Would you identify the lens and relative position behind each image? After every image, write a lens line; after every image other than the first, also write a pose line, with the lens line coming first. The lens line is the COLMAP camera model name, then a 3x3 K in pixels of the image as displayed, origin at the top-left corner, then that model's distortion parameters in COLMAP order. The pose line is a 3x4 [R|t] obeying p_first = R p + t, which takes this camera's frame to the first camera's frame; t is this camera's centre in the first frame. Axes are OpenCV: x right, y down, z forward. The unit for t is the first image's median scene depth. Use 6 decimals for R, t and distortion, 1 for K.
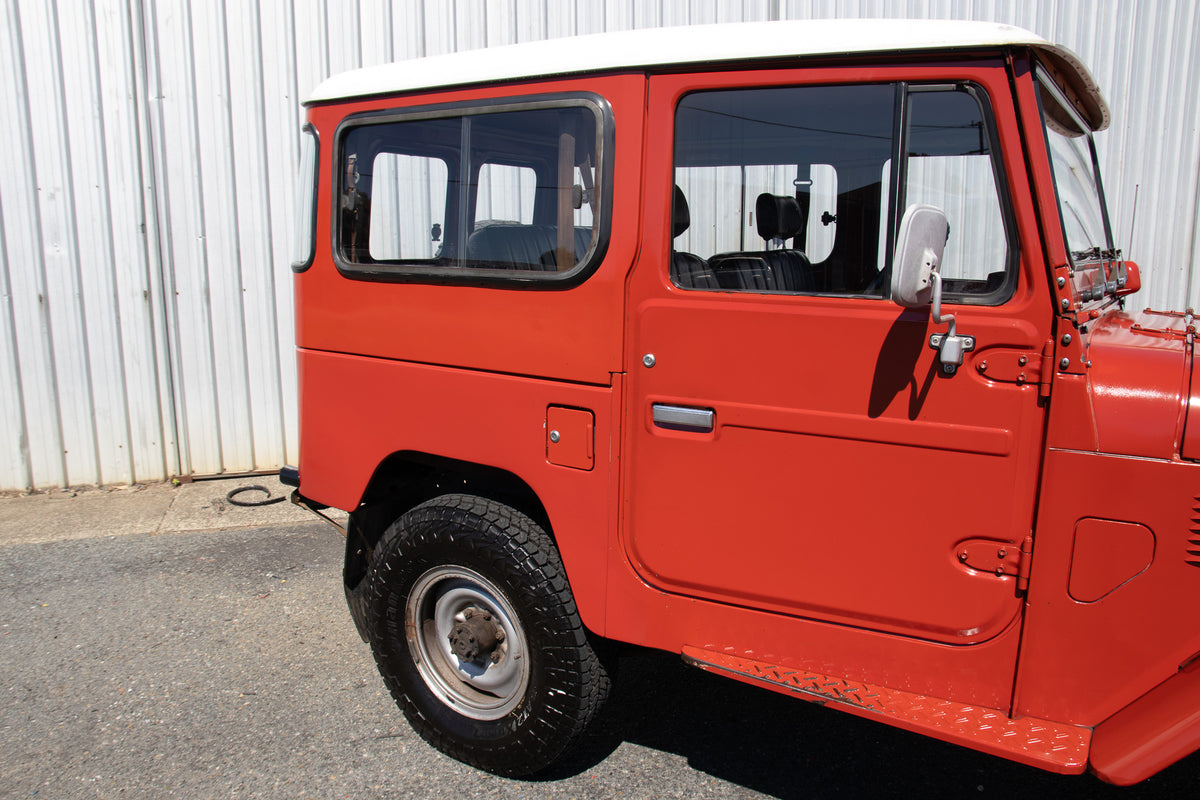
lens RADIAL K [[917.1, 0, 591.1], [0, 917.1, 403.3], [0, 0, 1]] dist [-0.150800, 0.115811]
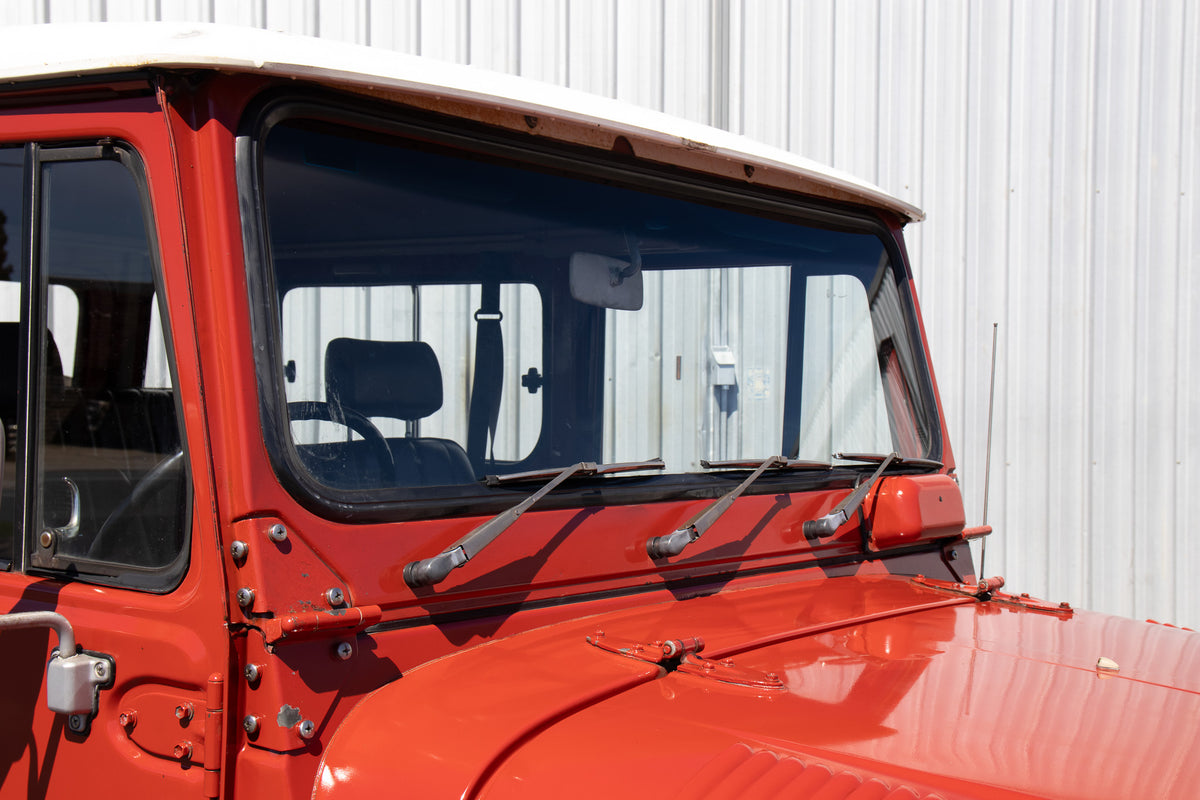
lens RADIAL K [[1506.6, 0, 599.8], [0, 1506.6, 400.4], [0, 0, 1]] dist [0.013755, 0.043674]
pose [[0.995540, 0.017154, -0.092770, 0.387642], [-0.032236, 0.985998, -0.163609, -0.043942], [0.088664, 0.165870, 0.982154, 0.104747]]
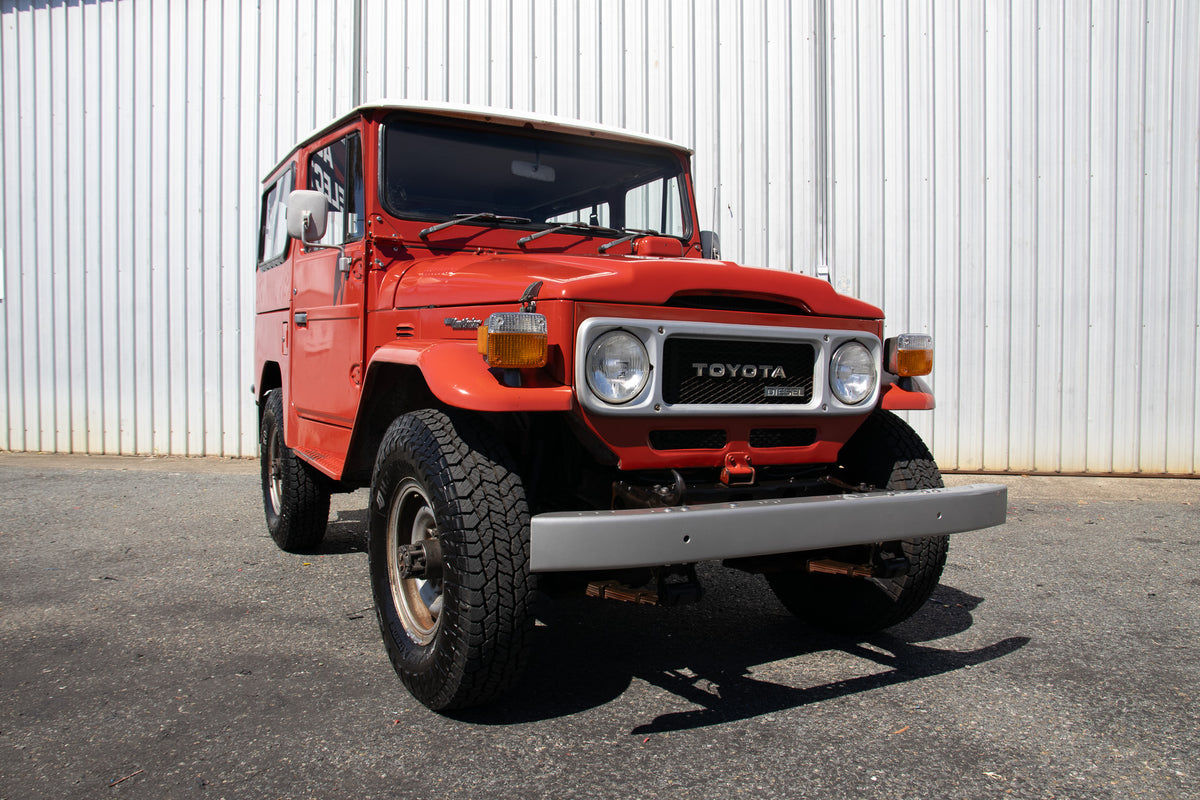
lens RADIAL K [[947.1, 0, 599.6], [0, 947.1, 402.5], [0, 0, 1]] dist [-0.154934, 0.134957]
pose [[0.876972, 0.028542, -0.479692, 0.951520], [-0.096460, 0.988372, -0.117539, 0.214020], [0.470760, 0.149350, 0.869529, -0.228429]]
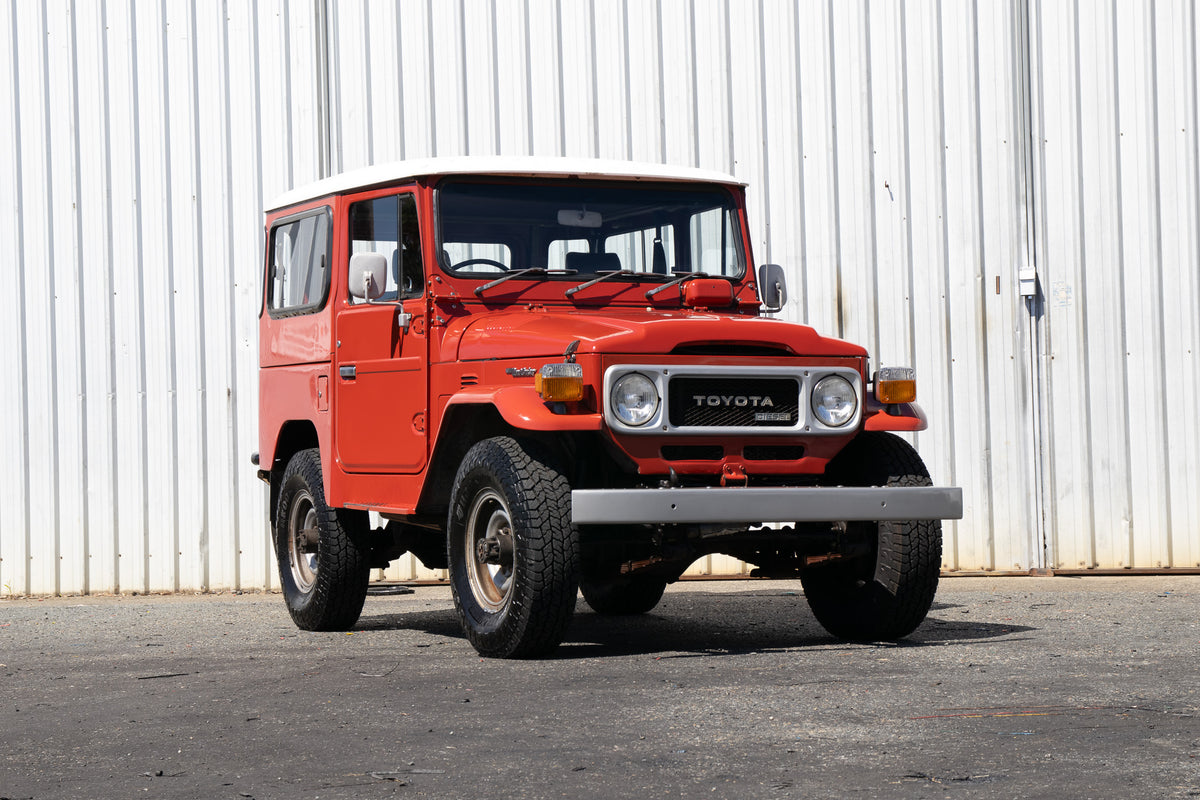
lens RADIAL K [[2845.2, 0, 556.9], [0, 2845.2, 399.6], [0, 0, 1]] dist [0.254977, 0.097840]
pose [[0.820876, -0.032958, -0.570155, 2.262515], [-0.084231, 0.980429, -0.177945, 0.642758], [0.564862, 0.194095, 0.802034, -2.056658]]
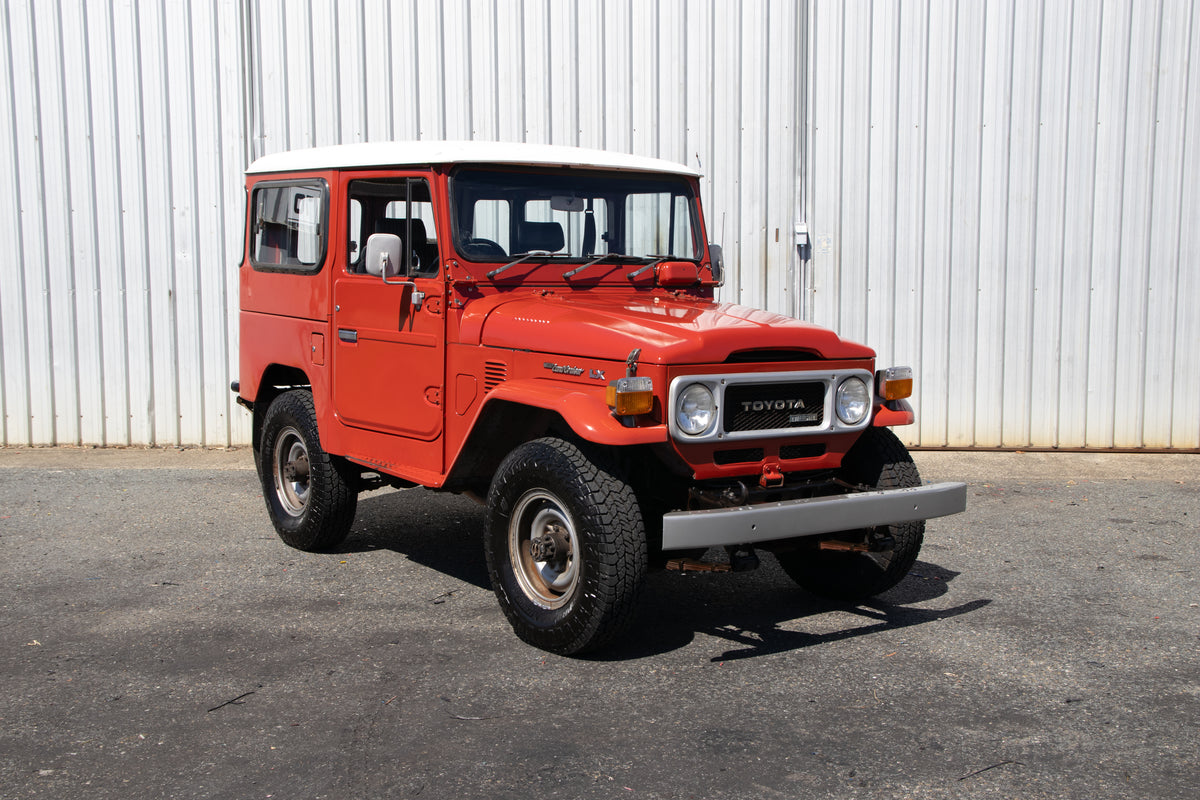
lens RADIAL K [[1480.4, 0, 597.8], [0, 1480.4, 418.2], [0, 0, 1]] dist [-0.022024, 0.306102]
pose [[0.929458, 0.044746, -0.366205, 1.109584], [-0.071029, 0.995751, -0.058607, 0.213597], [0.362026, 0.080484, 0.928687, -1.127444]]
